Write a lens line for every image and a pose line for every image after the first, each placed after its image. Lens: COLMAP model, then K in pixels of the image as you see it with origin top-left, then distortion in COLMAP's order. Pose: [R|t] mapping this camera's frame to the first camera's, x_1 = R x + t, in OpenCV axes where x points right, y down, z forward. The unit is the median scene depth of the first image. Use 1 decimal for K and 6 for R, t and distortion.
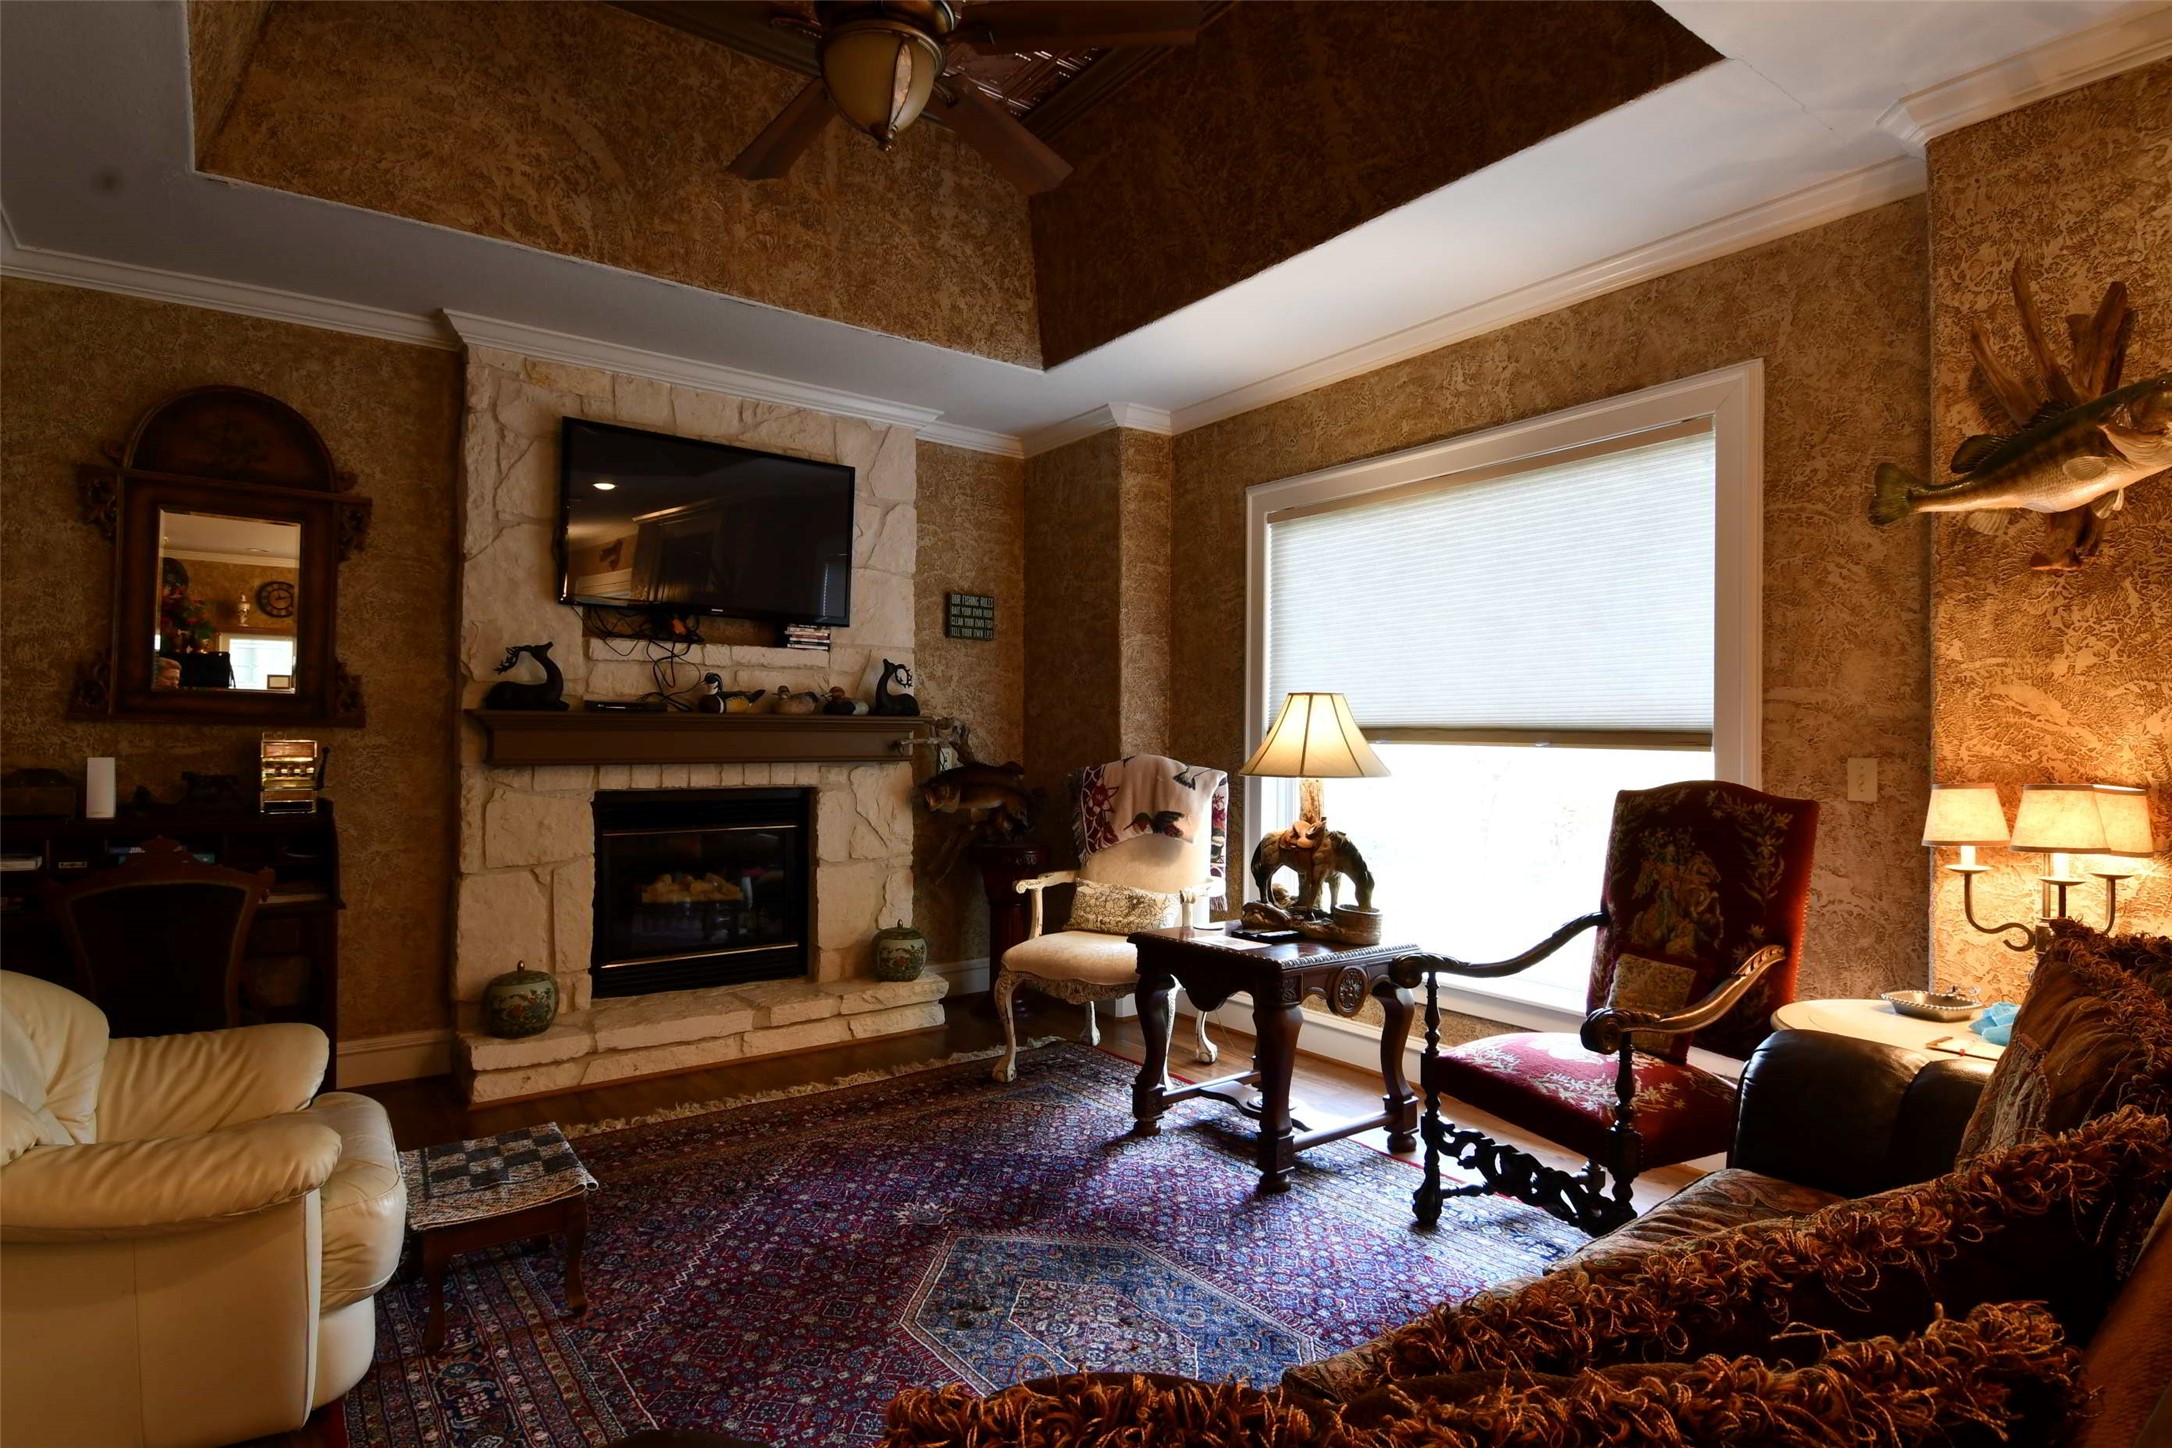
lens RADIAL K [[1125.7, 0, 1084.2], [0, 1125.7, 728.0], [0, 0, 1]] dist [0.052122, -0.060393]
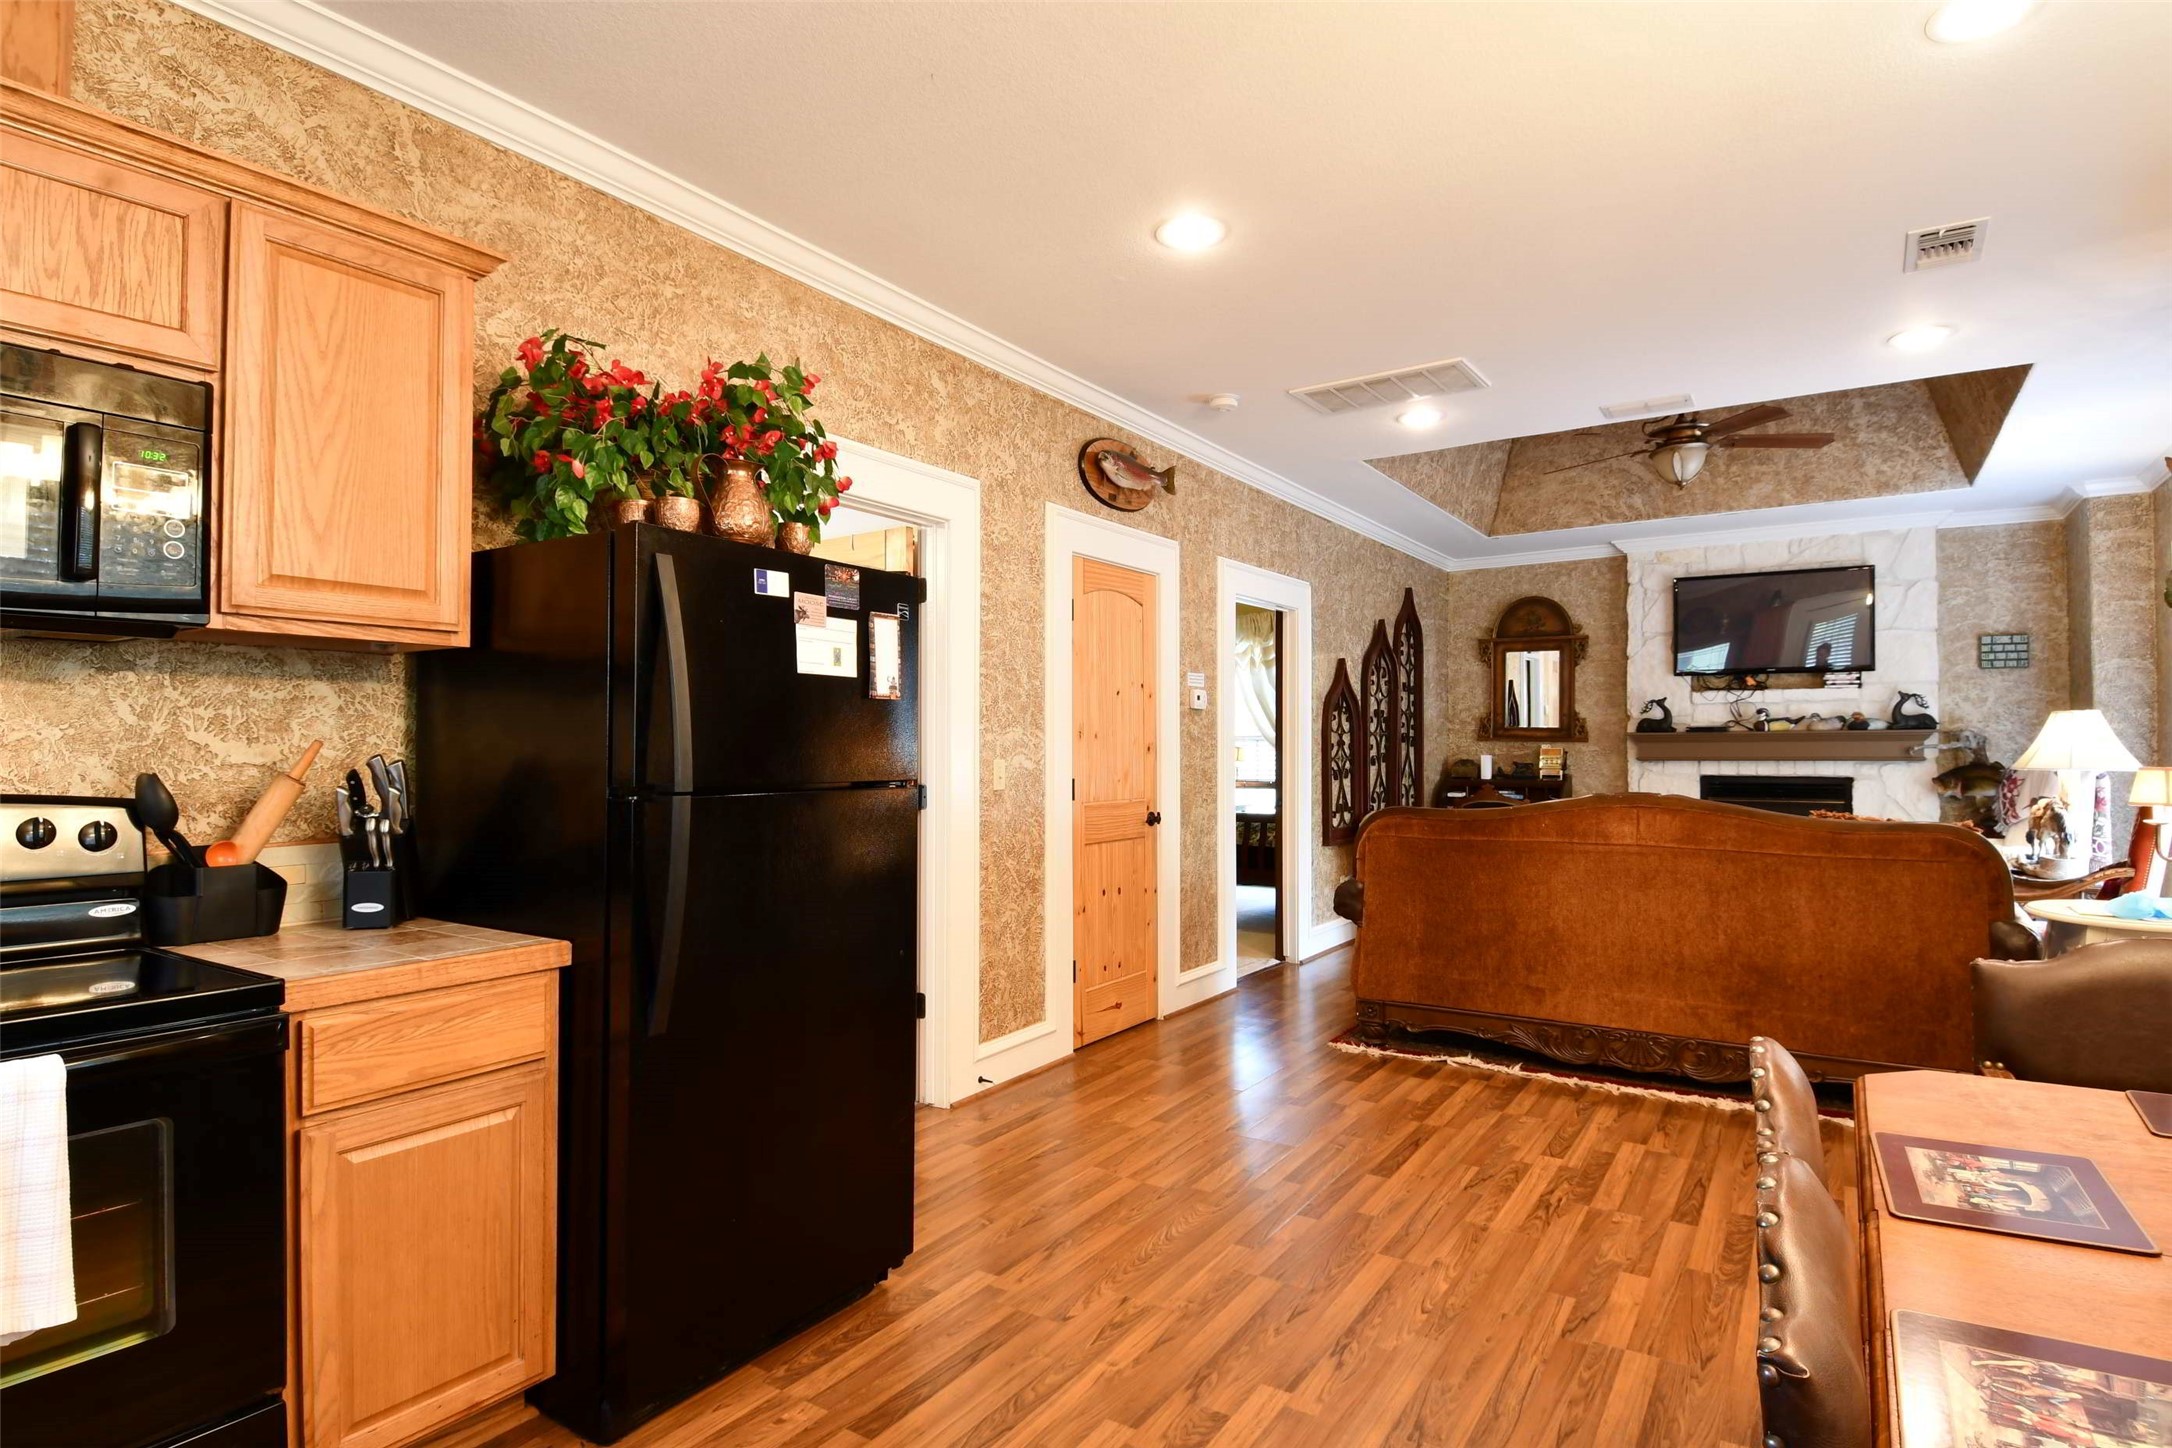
lens RADIAL K [[1125.7, 0, 1084.2], [0, 1125.7, 728.0], [0, 0, 1]] dist [0.052122, -0.060393]
pose [[0.345373, -0.021739, -0.938214, 0.948939], [0.014426, 0.999737, -0.017854, -0.002045], [0.938354, -0.007368, 0.345596, -0.570210]]
